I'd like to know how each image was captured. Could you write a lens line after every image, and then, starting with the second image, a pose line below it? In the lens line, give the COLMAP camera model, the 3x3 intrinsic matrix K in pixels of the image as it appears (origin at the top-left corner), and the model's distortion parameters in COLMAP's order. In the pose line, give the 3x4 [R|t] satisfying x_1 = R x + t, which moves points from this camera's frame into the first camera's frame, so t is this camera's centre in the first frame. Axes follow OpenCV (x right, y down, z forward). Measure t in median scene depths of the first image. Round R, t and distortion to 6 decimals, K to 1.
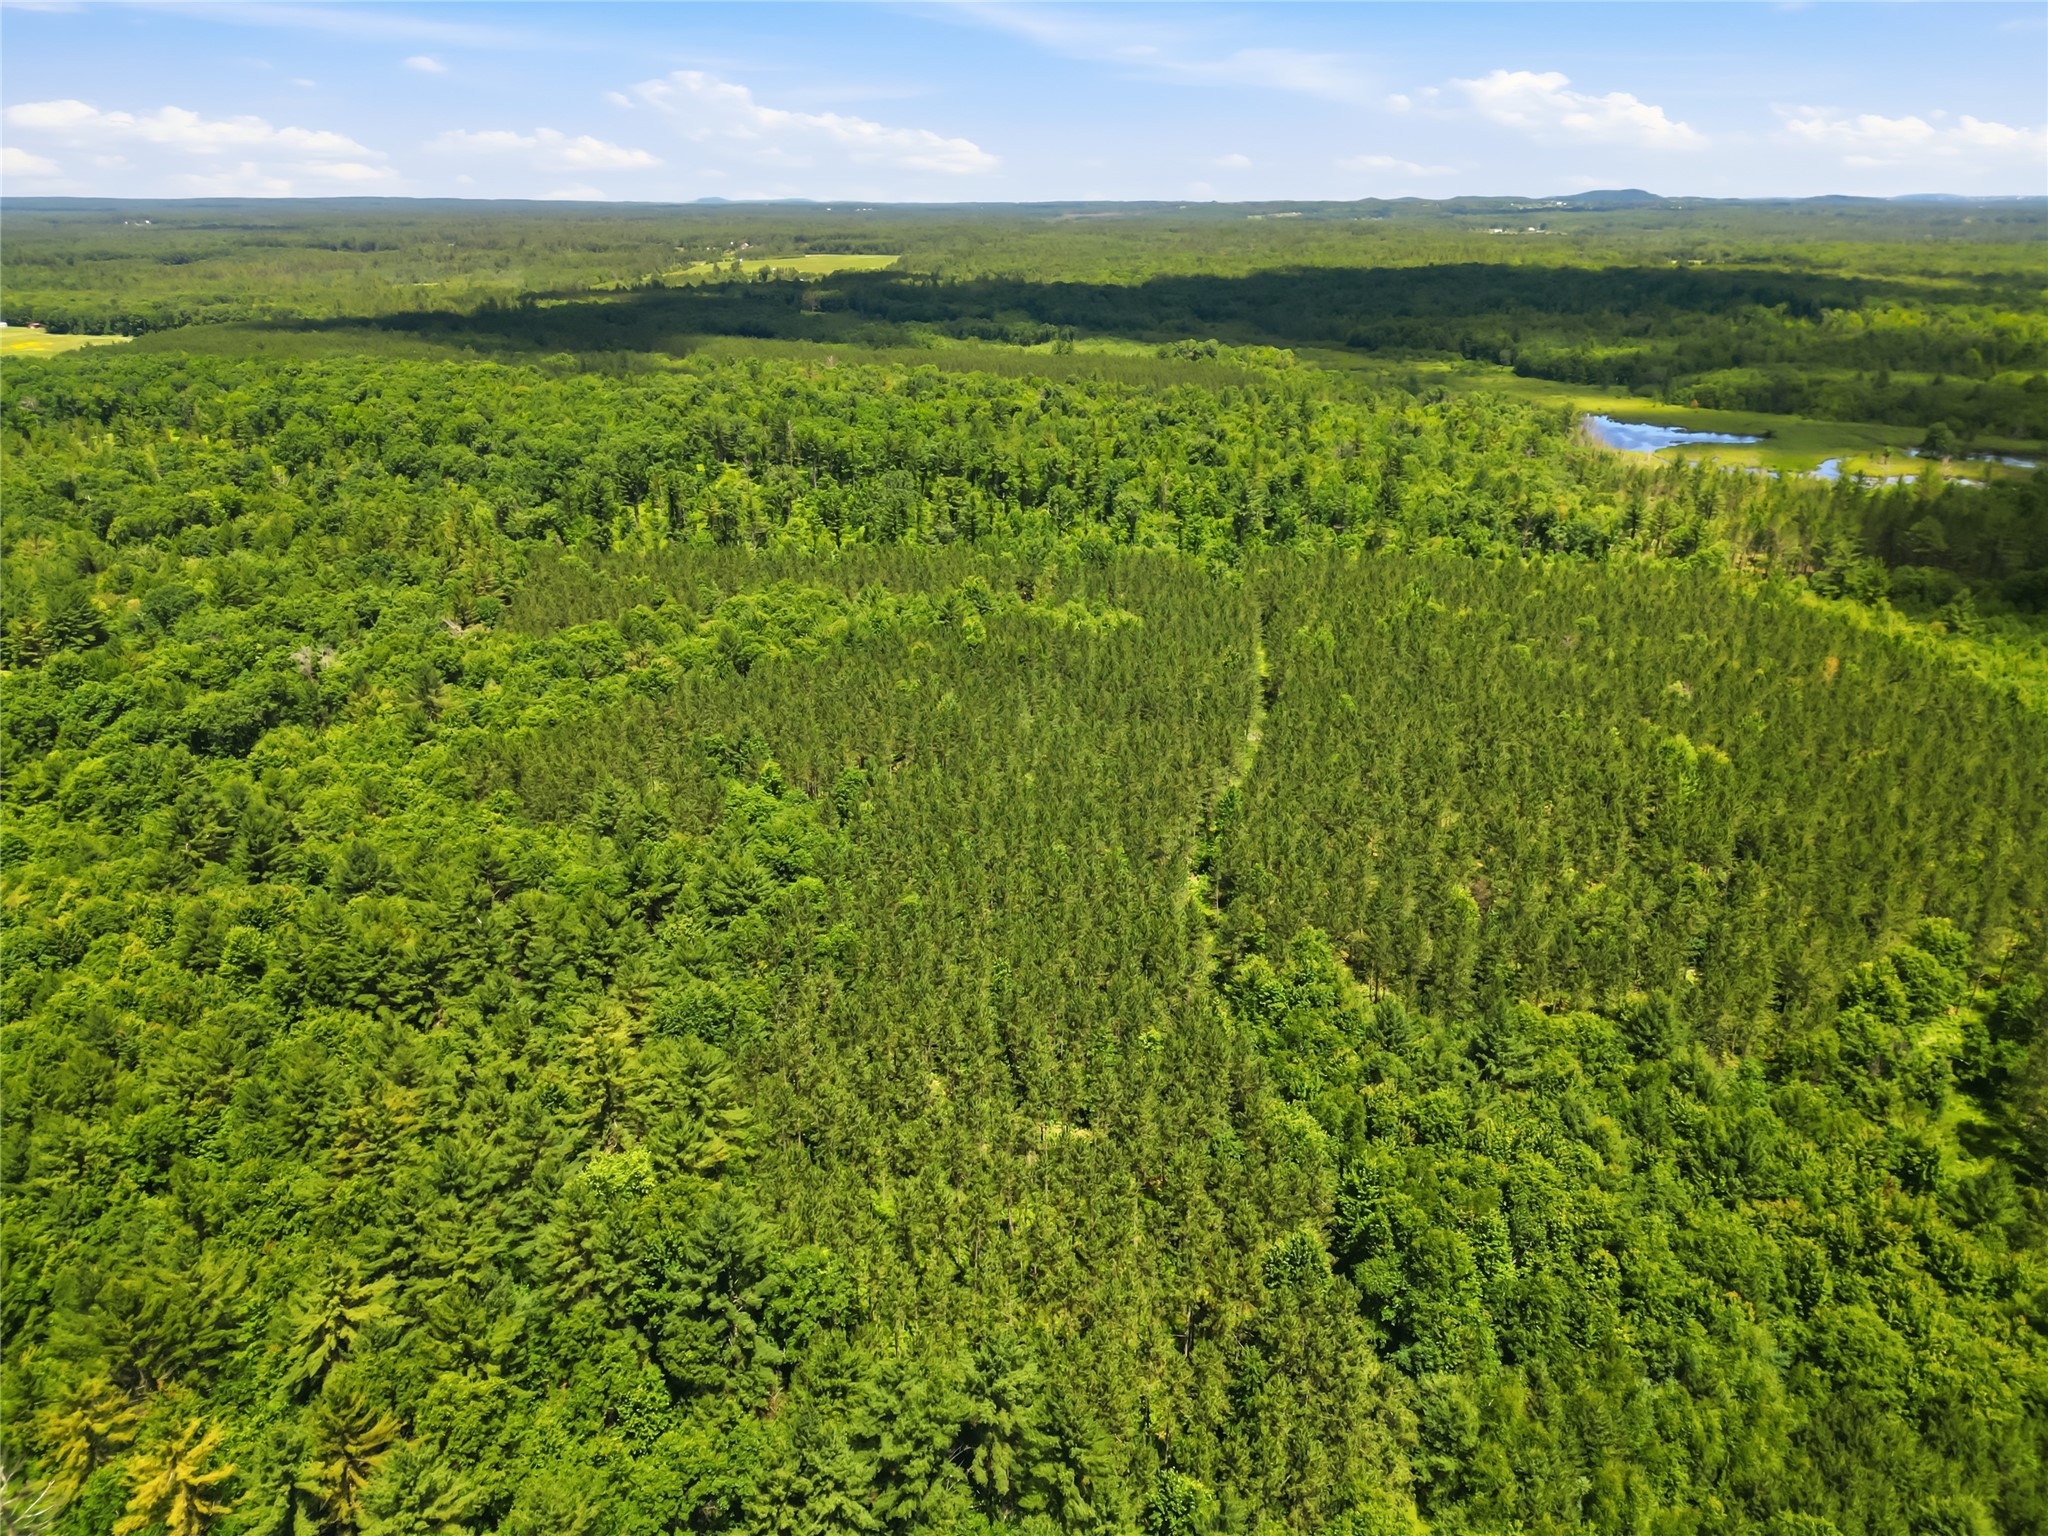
lens RADIAL K [[1496.4, 0, 1026.1], [0, 1496.4, 768.0], [0, 0, 1]] dist [0.077853, -0.082431]
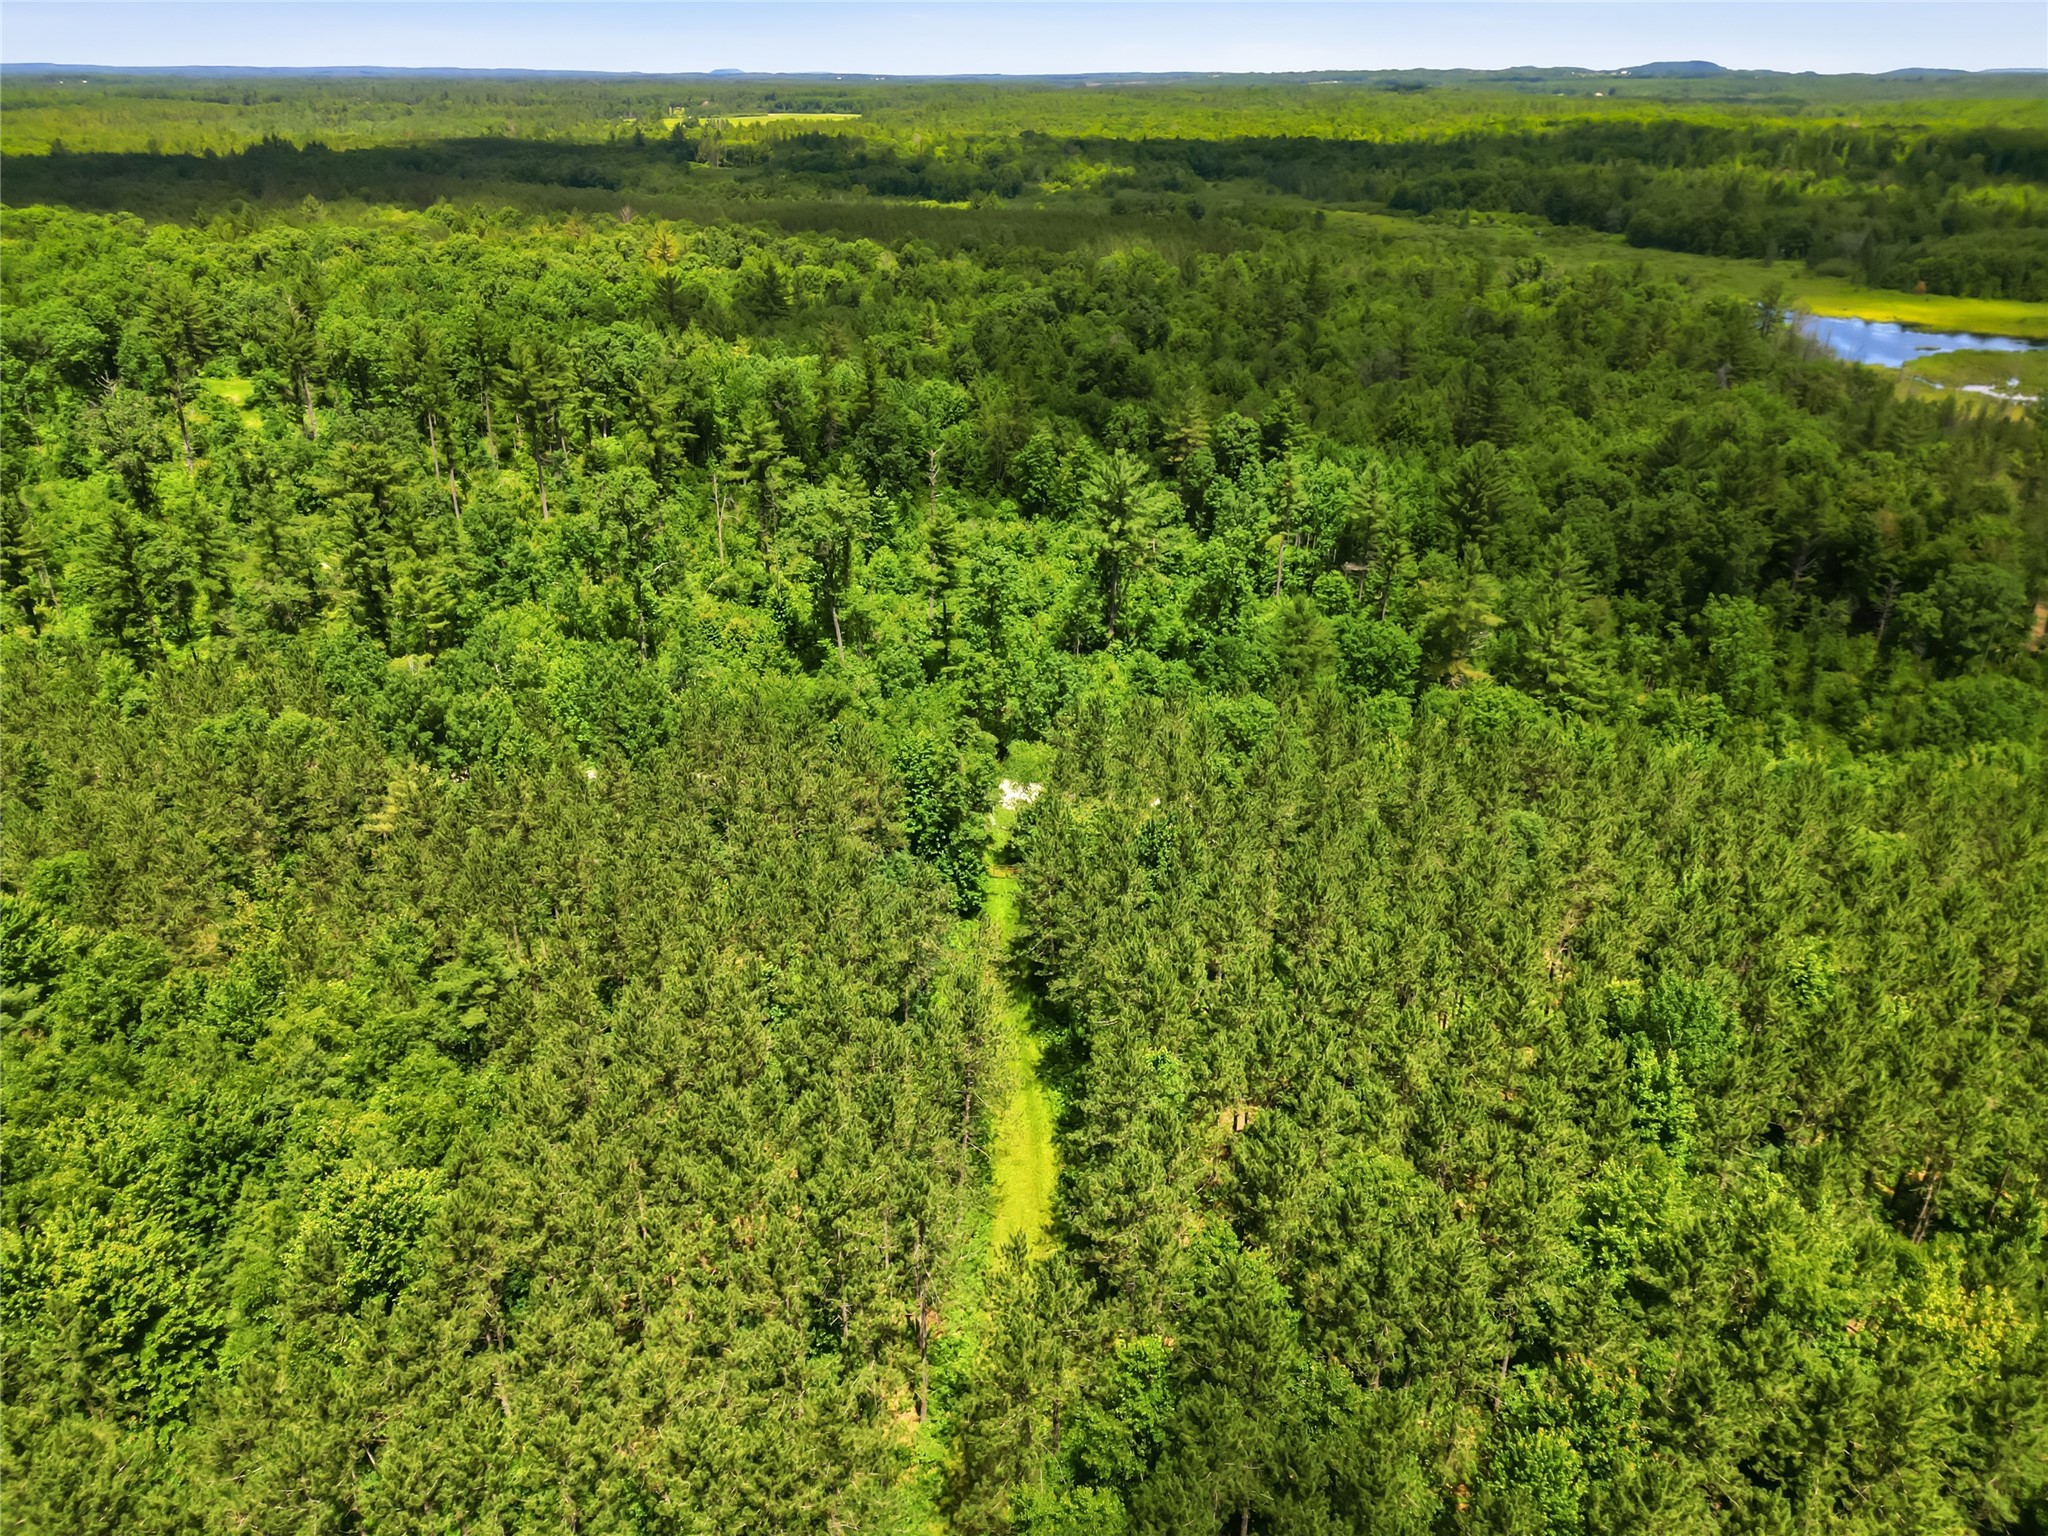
lens RADIAL K [[1498.5, 0, 1017.1], [0, 1498.5, 765.4], [0, 0, 1]] dist [0.064861, -0.056992]
pose [[0.999686, 0.013619, -0.021044, 0.218816], [-0.012186, 0.997692, 0.066800, -0.235785], [0.021905, -0.066522, 0.997544, 1.032967]]
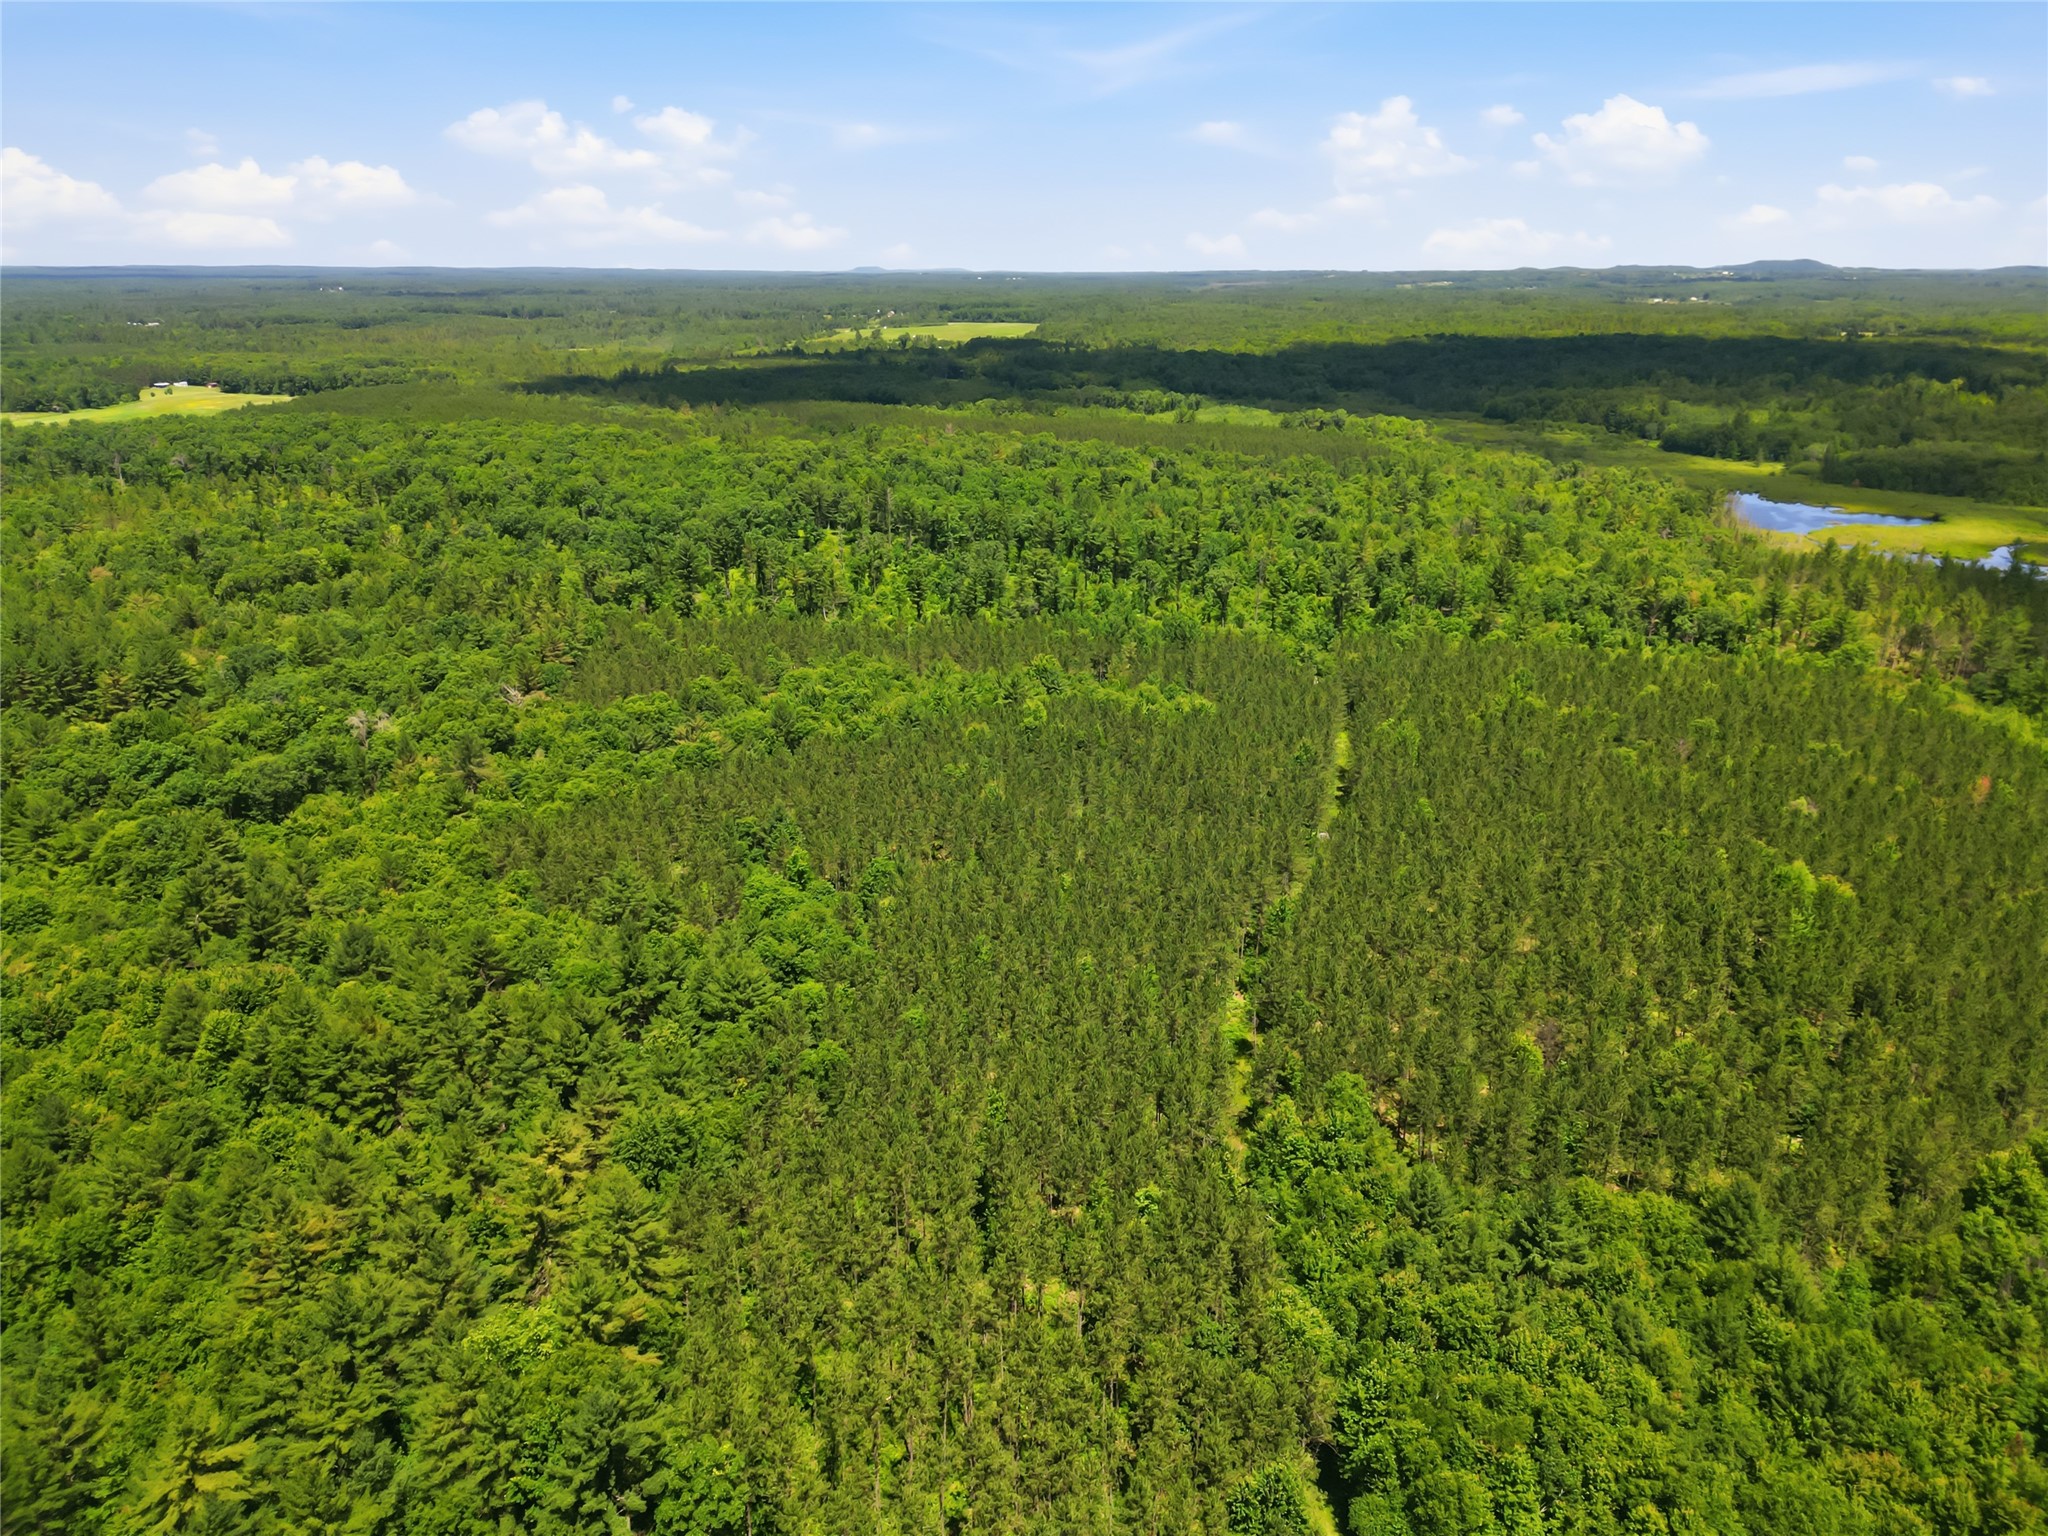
lens RADIAL K [[1498.5, 0, 1017.1], [0, 1498.5, 765.4], [0, 0, 1]] dist [0.064861, -0.056992]
pose [[0.995008, 0.033586, -0.093979, 0.056095], [-0.037511, 0.998483, -0.040318, -0.024451], [0.092482, 0.043642, 0.994757, 0.065524]]
